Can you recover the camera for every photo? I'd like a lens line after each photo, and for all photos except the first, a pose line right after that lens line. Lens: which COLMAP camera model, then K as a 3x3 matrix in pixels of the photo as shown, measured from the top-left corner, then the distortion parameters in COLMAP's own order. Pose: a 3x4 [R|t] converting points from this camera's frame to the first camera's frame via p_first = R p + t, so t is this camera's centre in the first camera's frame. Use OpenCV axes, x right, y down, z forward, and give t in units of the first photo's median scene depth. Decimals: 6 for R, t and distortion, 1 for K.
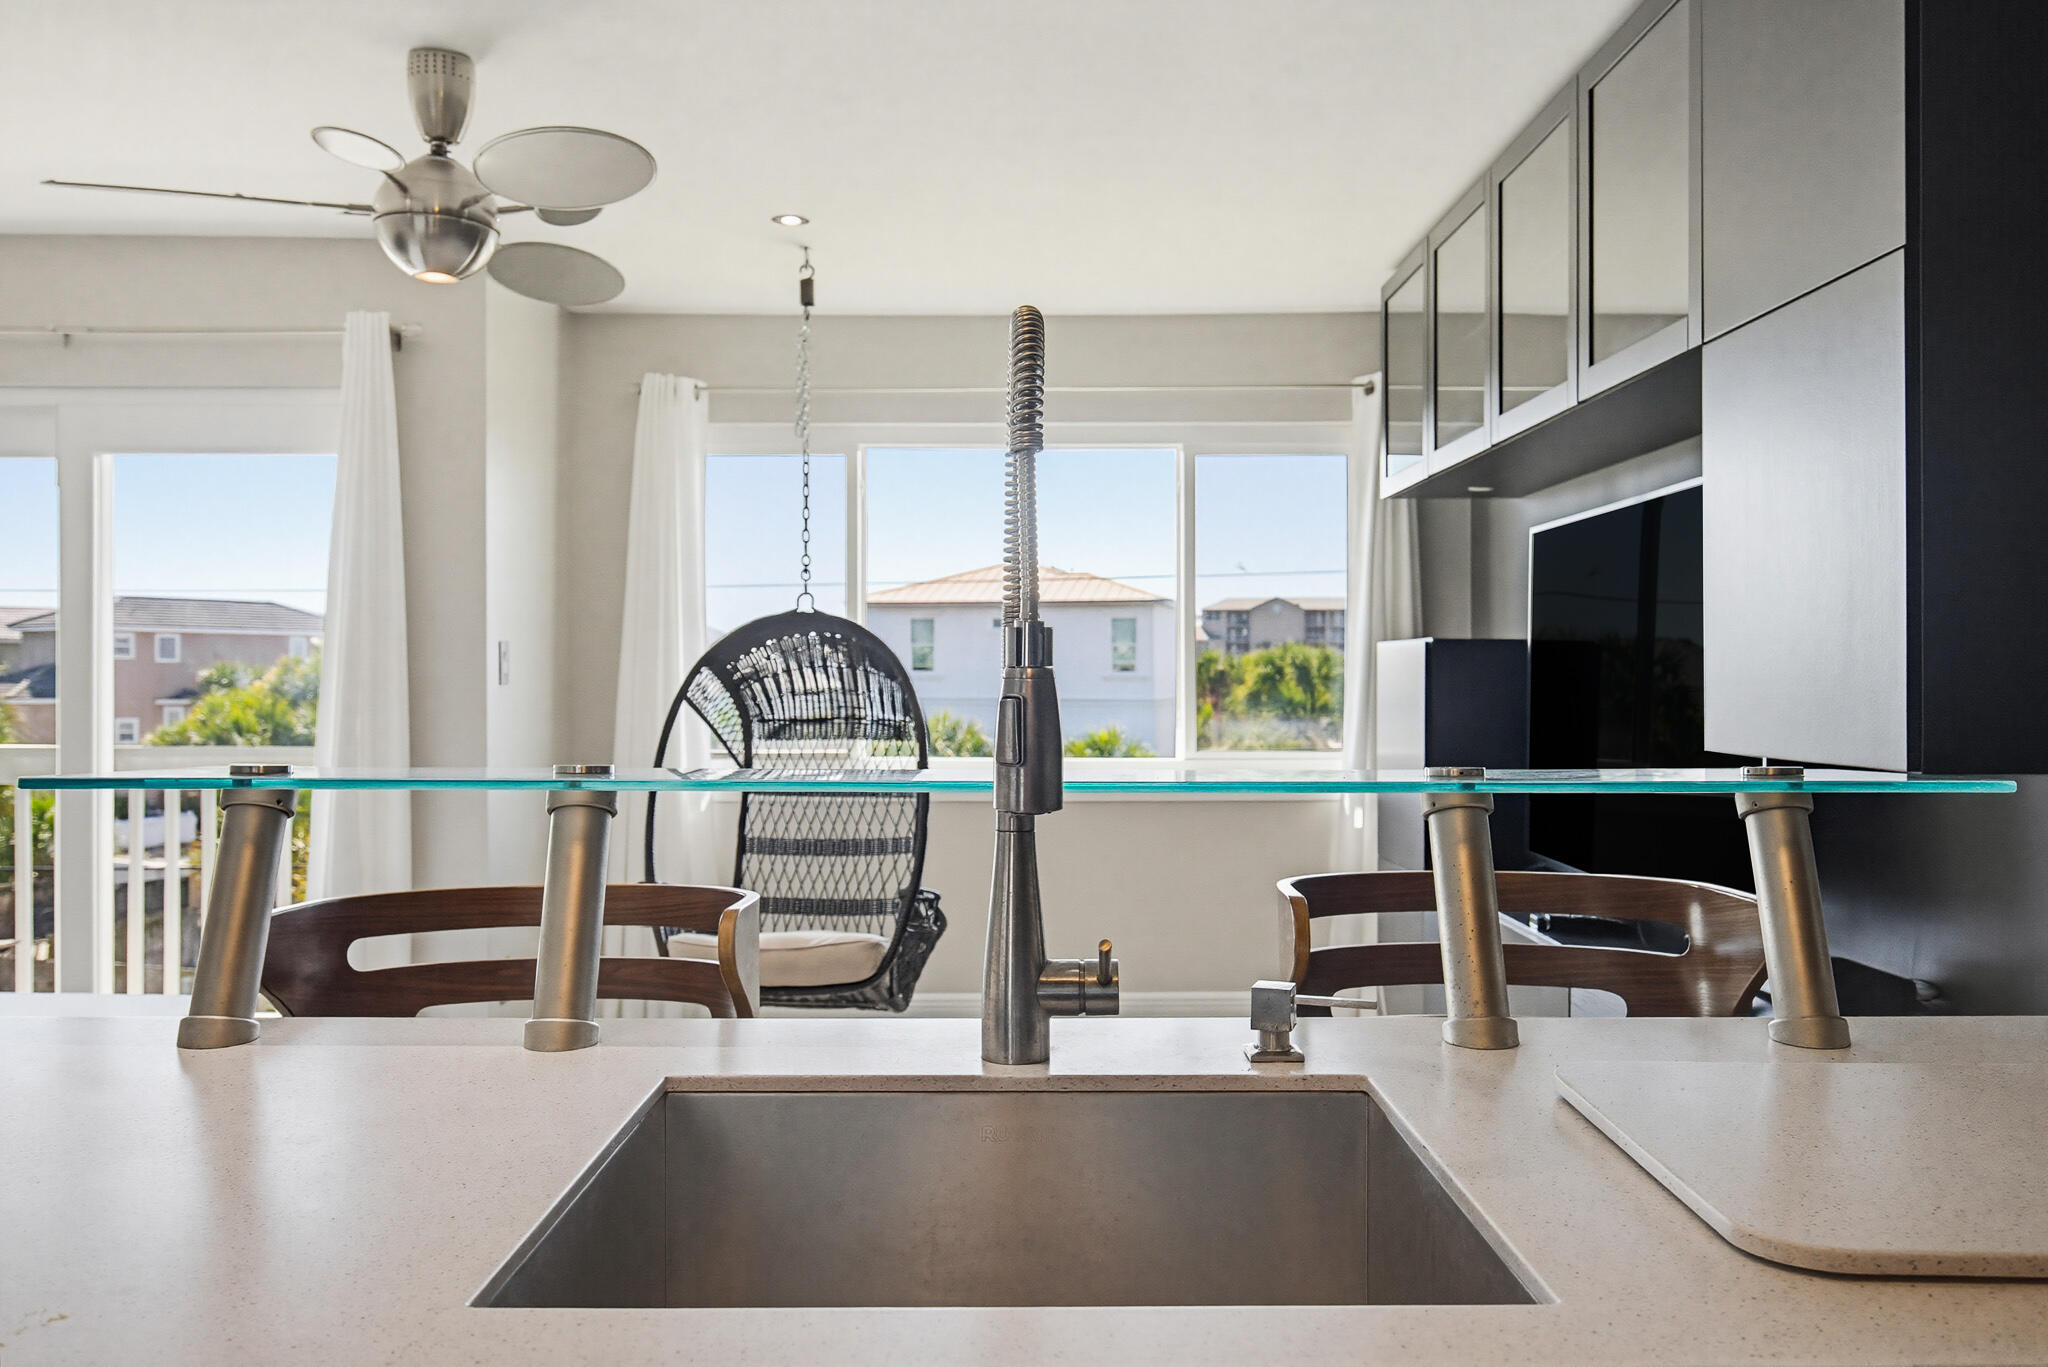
lens RADIAL K [[1652.6, 0, 1036.9], [0, 1652.6, 688.6], [0, 0, 1]] dist [-0.013561, -0.002803]
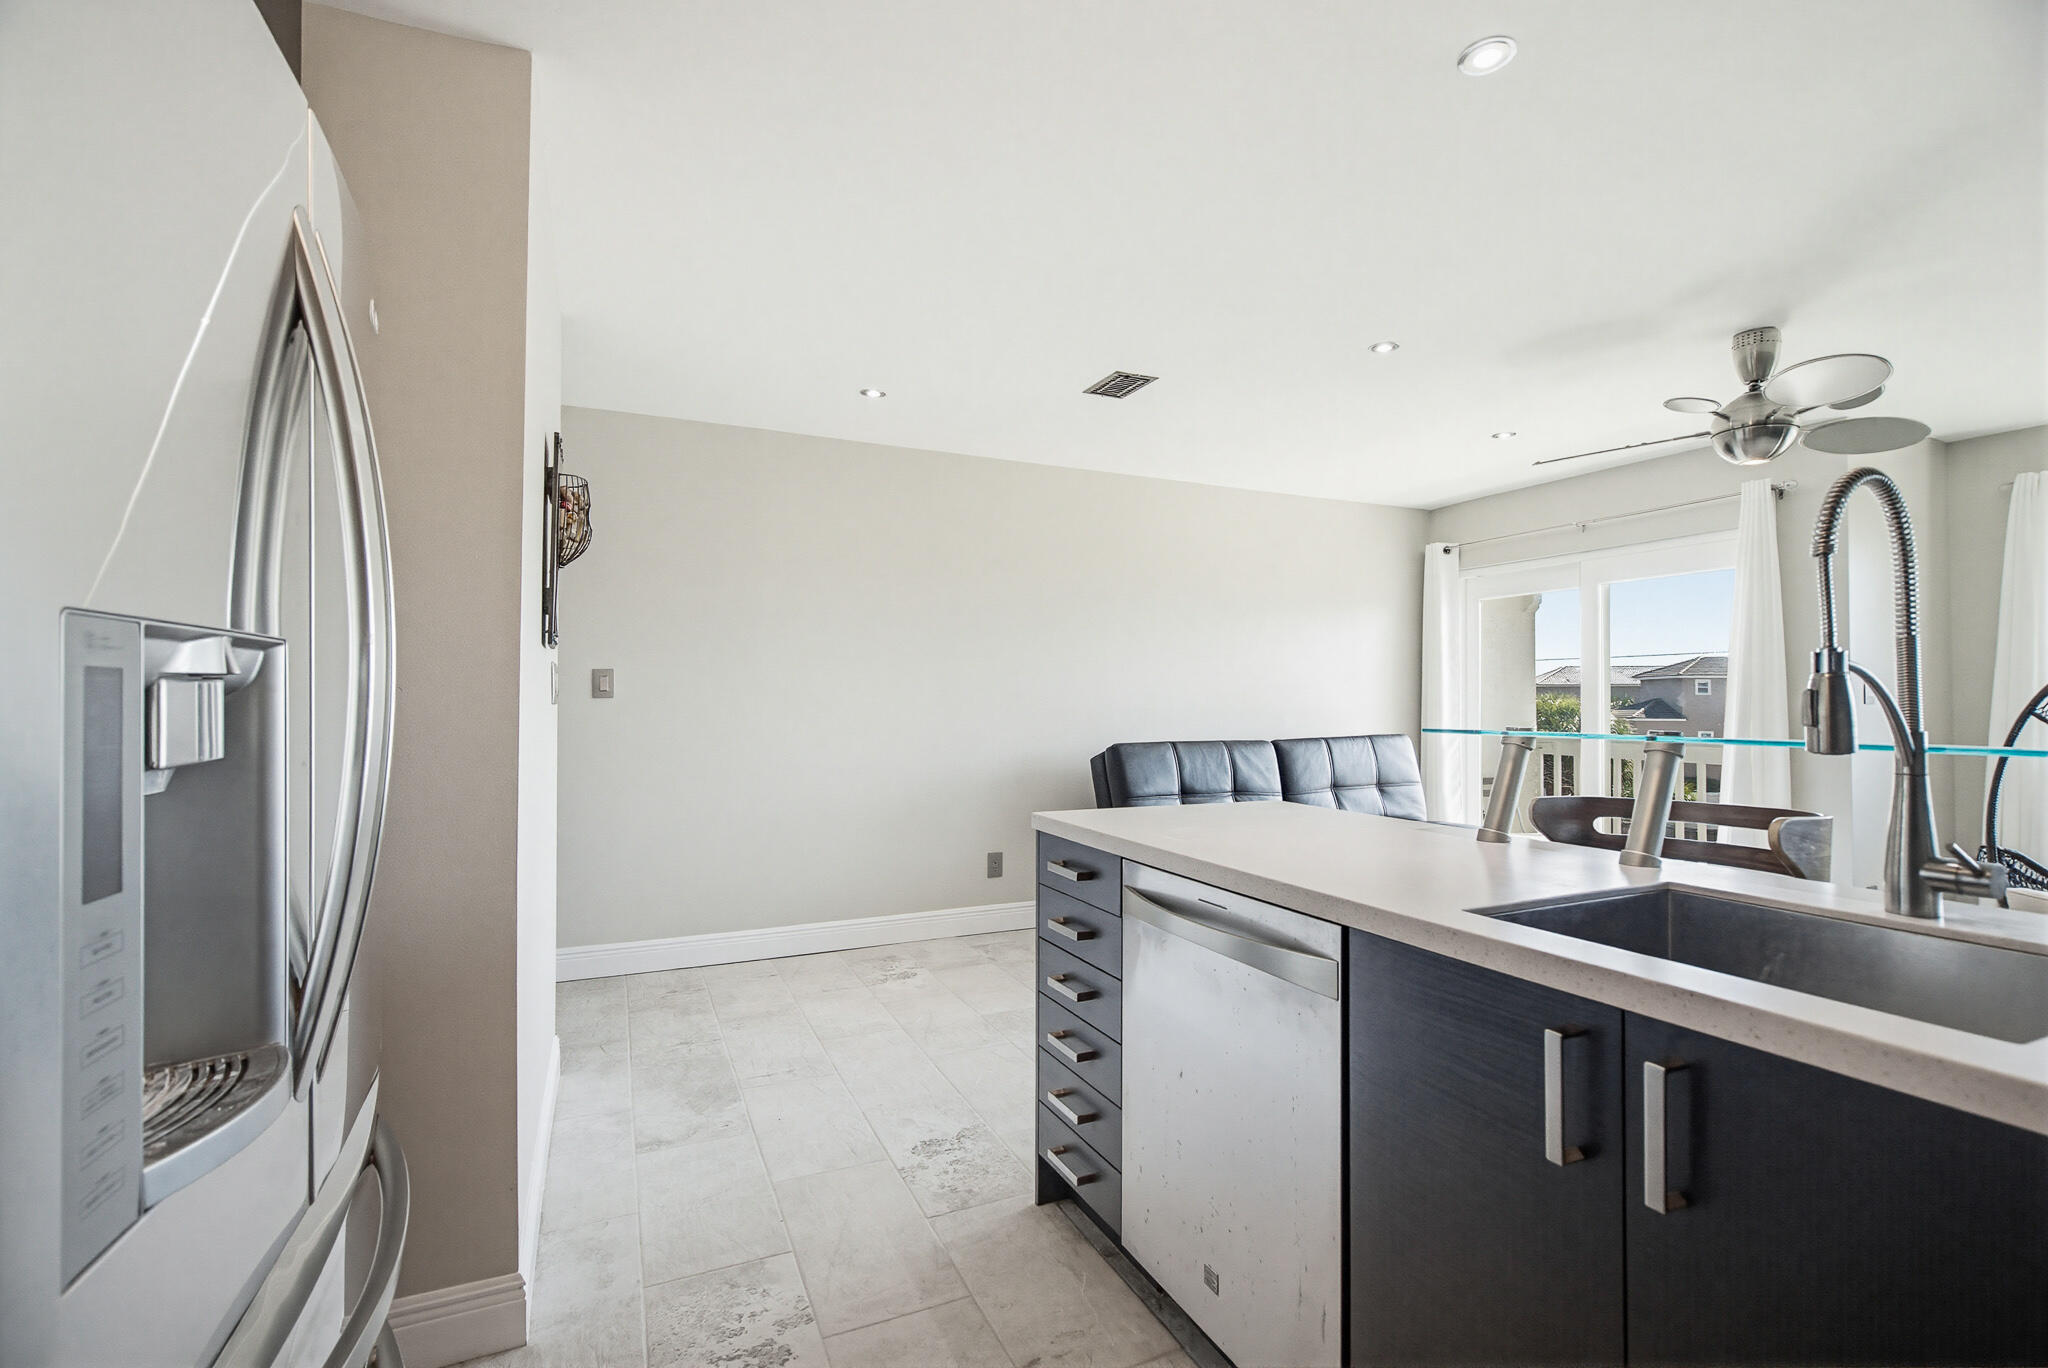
lens RADIAL K [[926.6, 0, 1029.4], [0, 926.6, 691.6], [0, 0, 1]] dist [0.003116, -0.002200]
pose [[0.413456, -0.010495, -0.910464, 0.129070], [-0.010507, 0.999812, -0.016296, 0.007549], [0.910464, 0.016304, 0.413268, -0.049842]]
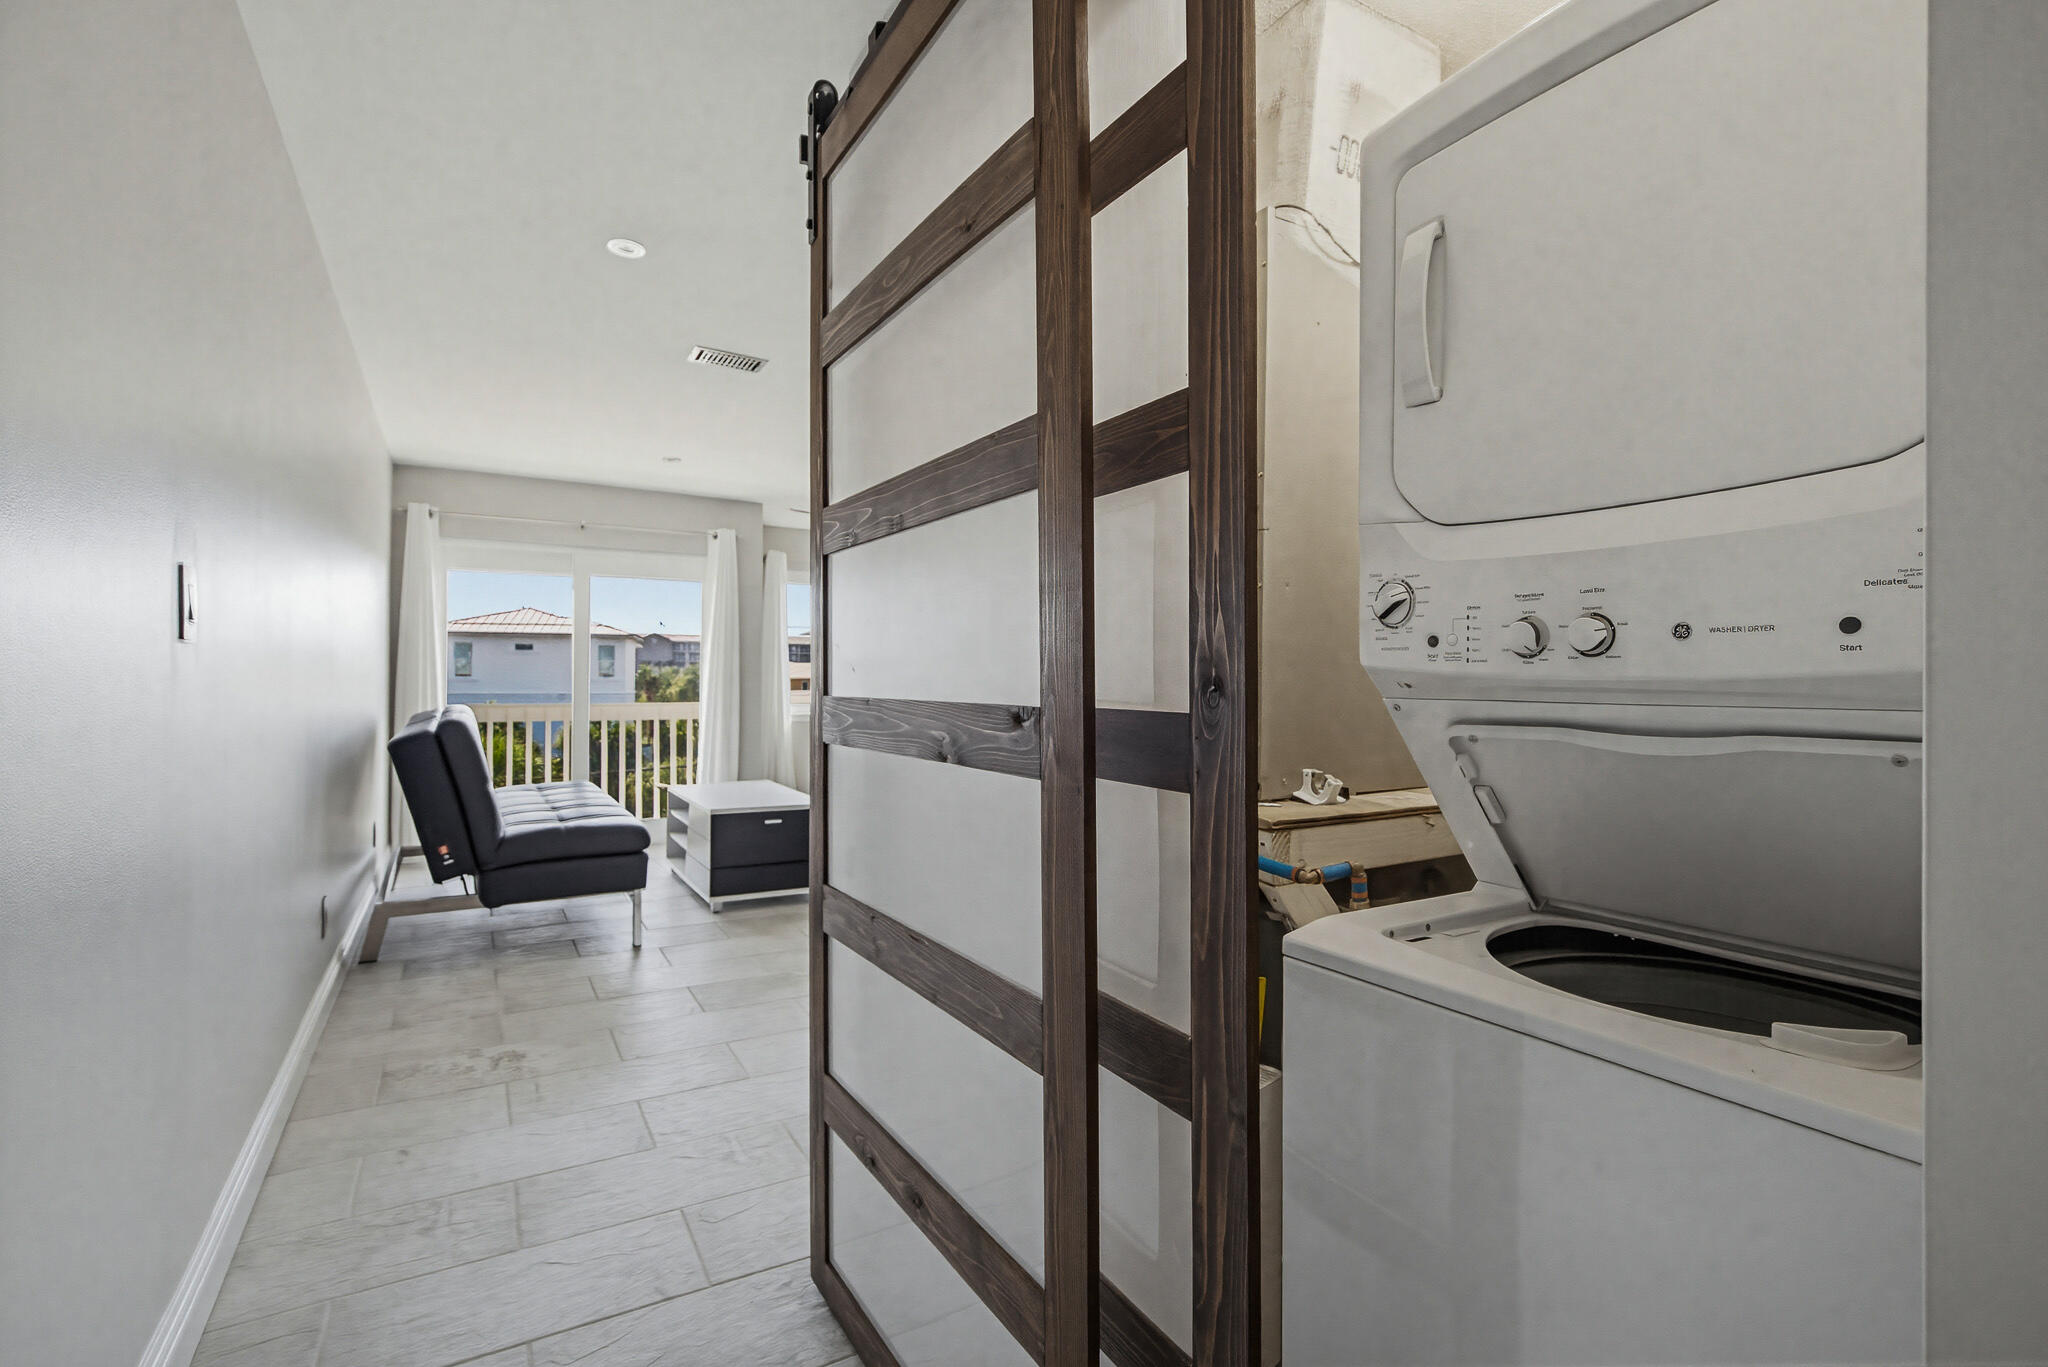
lens RADIAL K [[926.6, 0, 1037.7], [0, 926.6, 681.9], [0, 0, 1]] dist [0.003116, -0.002200]
pose [[0.855956, 0.005835, 0.517016, -0.677136], [-0.001841, 0.999964, -0.008237, 0.020078], [-0.517046, 0.006099, 0.855936, -0.459191]]
